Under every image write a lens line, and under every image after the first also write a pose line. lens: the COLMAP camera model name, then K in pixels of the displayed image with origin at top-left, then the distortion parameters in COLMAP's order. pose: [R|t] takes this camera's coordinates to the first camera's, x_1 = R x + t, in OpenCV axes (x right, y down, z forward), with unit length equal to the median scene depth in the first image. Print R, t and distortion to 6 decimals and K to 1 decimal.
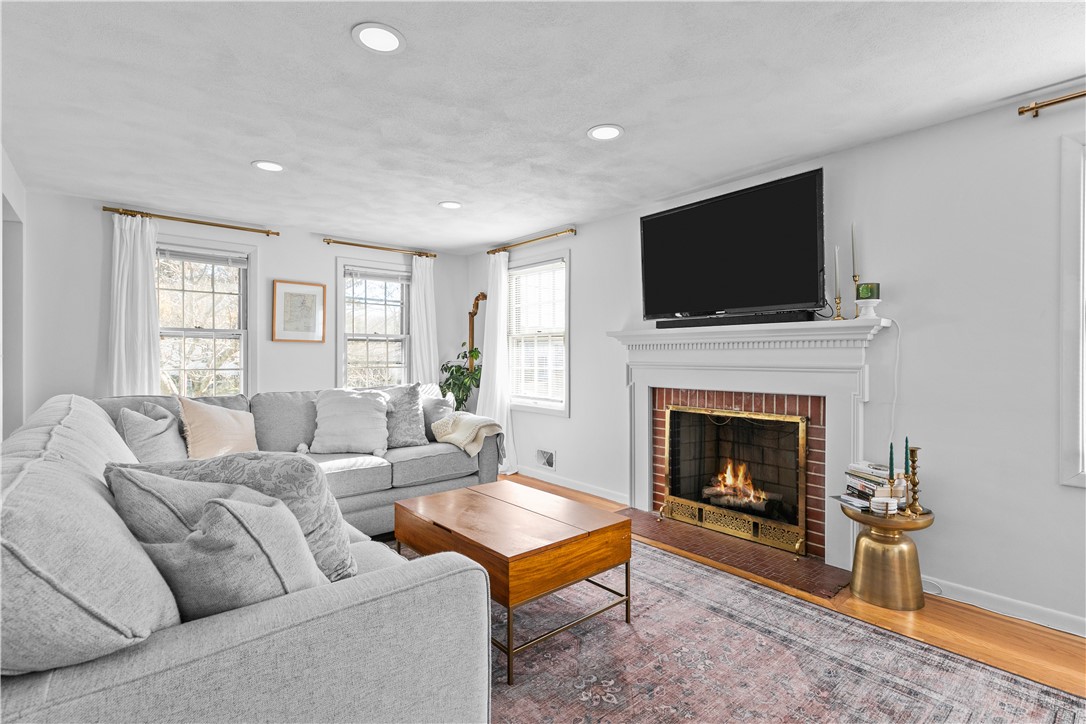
lens RADIAL K [[518.4, 0, 542.8], [0, 518.4, 357.8], [0, 0, 1]] dist [0.001511, -0.001345]
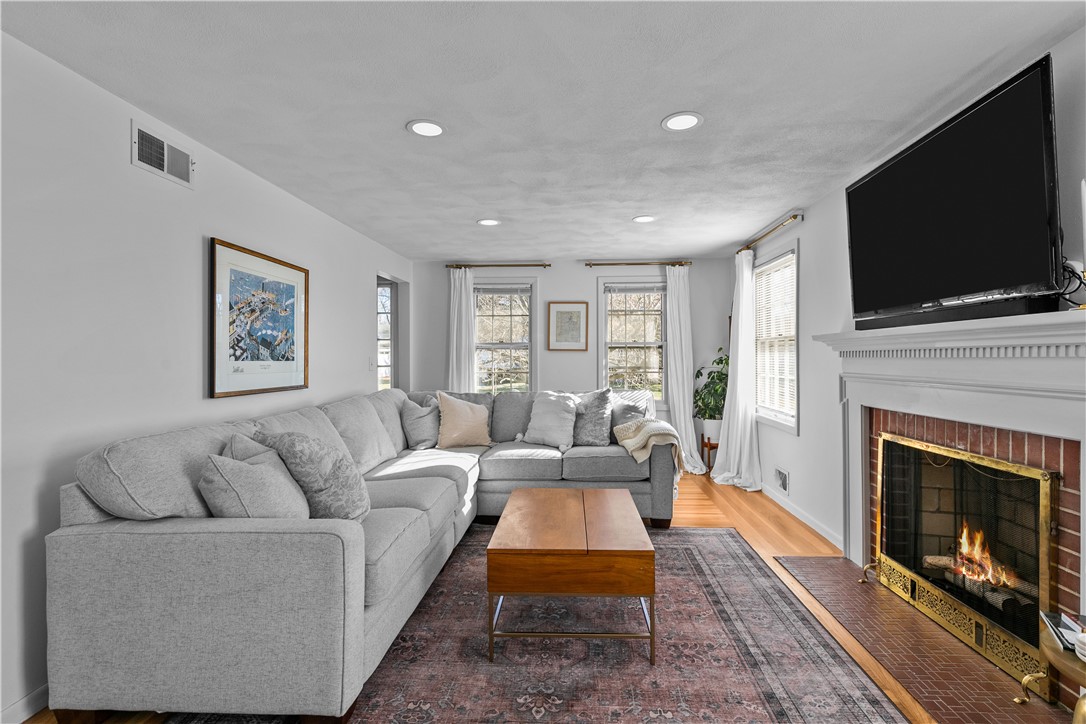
lens RADIAL K [[497.3, 0, 544.3], [0, 497.3, 359.0], [0, 0, 1]] dist [0.001595, -0.000996]
pose [[0.727167, -0.002078, -0.686457, 0.418321], [0.003467, 0.999994, 0.000645, -0.017448], [0.686452, -0.002849, 0.727170, 0.157248]]
